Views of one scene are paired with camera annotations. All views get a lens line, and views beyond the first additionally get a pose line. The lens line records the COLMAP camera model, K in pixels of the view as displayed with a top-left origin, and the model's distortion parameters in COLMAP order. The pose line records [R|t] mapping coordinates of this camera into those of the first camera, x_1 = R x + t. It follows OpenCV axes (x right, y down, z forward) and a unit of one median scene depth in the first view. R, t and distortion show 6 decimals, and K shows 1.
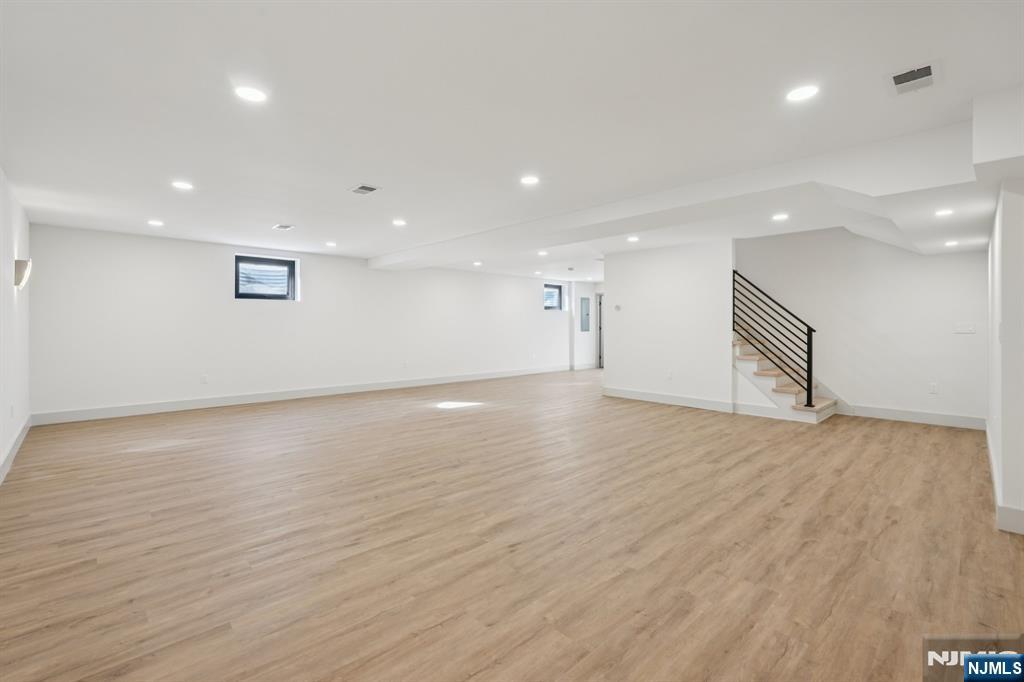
lens RADIAL K [[462.2, 0, 508.6], [0, 462.2, 321.0], [0, 0, 1]] dist [-0.000370, 0.000124]
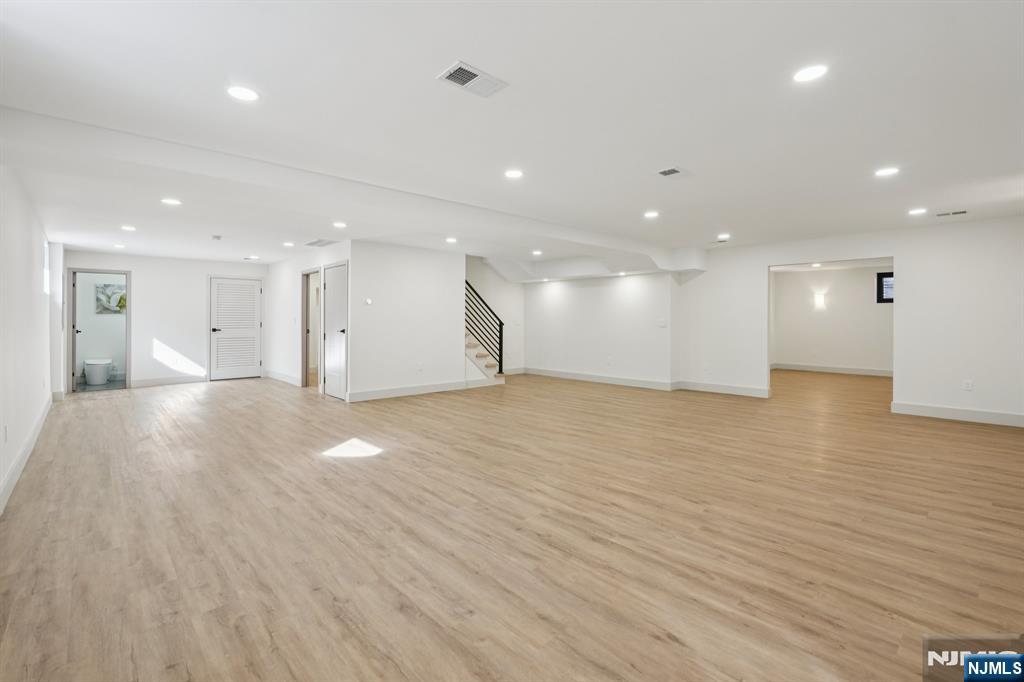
lens RADIAL K [[462.2, 0, 508.6], [0, 462.2, 321.0], [0, 0, 1]] dist [-0.000370, 0.000124]
pose [[0.005516, -0.003405, 0.999979, -0.903853], [-0.005610, 0.999978, 0.003436, 0.004929], [-0.999969, -0.005629, 0.005496, 0.969270]]
